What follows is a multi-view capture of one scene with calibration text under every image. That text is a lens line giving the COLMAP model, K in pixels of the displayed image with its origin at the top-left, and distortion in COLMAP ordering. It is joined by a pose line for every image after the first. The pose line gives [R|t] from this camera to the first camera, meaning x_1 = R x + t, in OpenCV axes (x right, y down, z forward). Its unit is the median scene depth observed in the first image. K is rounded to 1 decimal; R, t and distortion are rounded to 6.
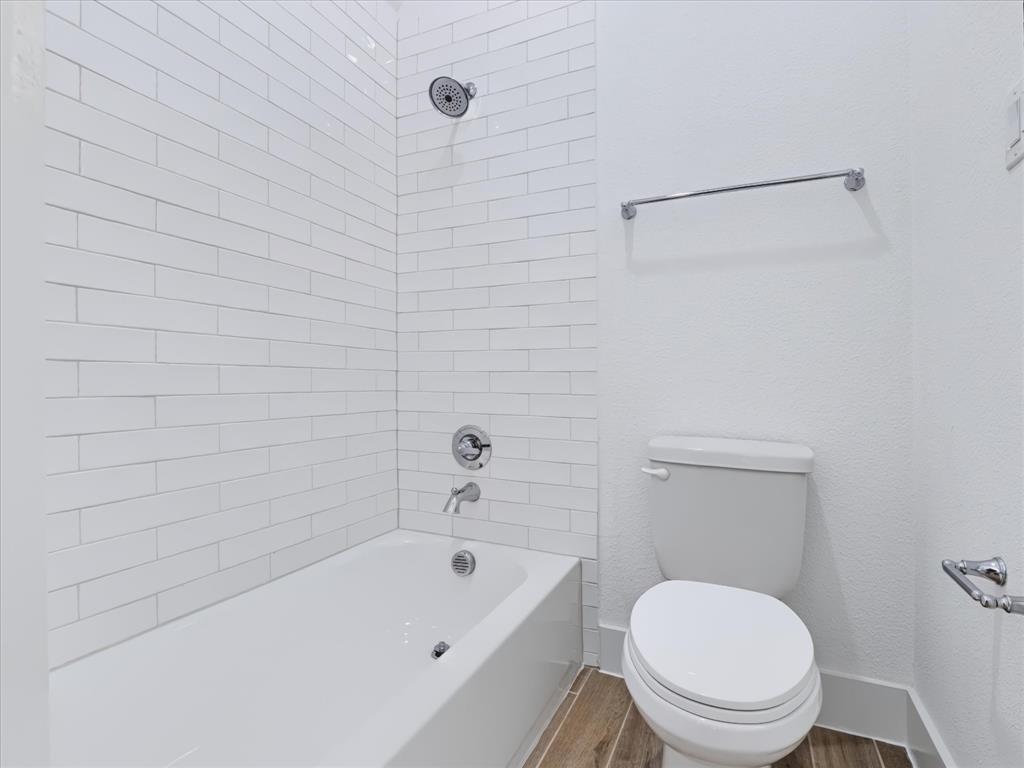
lens RADIAL K [[503.1, 0, 509.3], [0, 503.1, 382.0], [0, 0, 1]] dist [-0.011454, -0.000990]
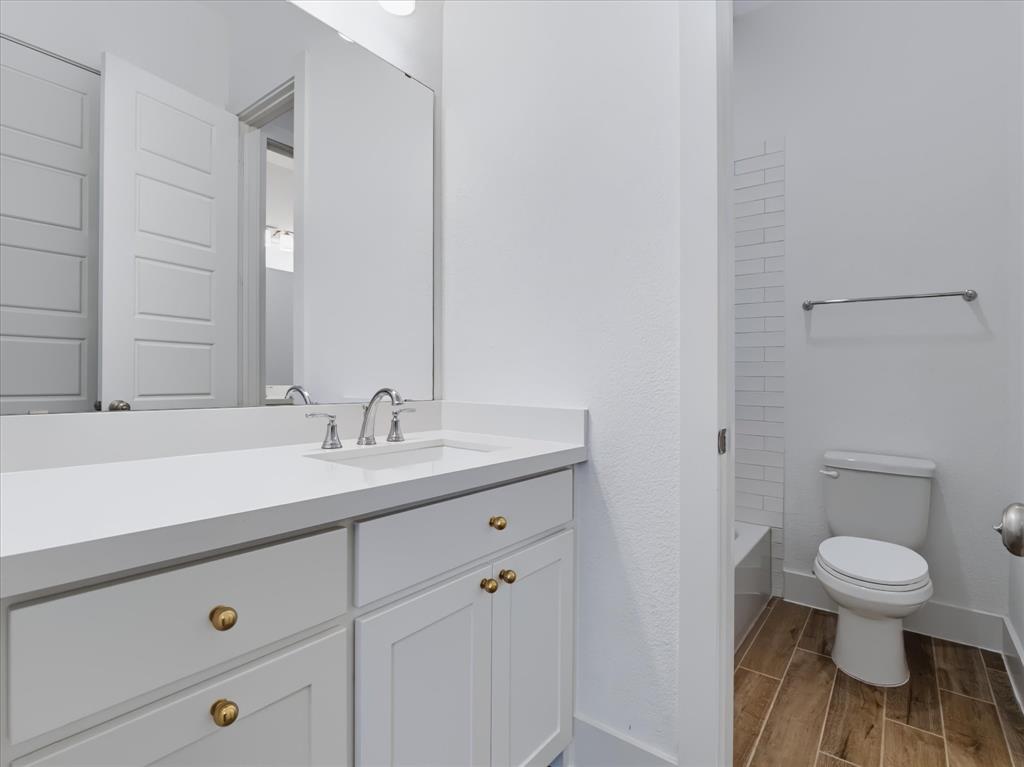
lens RADIAL K [[503.1, 0, 513.4], [0, 503.1, 383.8], [0, 0, 1]] dist [-0.011454, -0.000990]
pose [[0.980051, 0.013104, -0.198311, -0.407268], [-0.014130, 0.999893, -0.003764, -0.094450], [0.198241, 0.006491, 0.980132, -0.827812]]
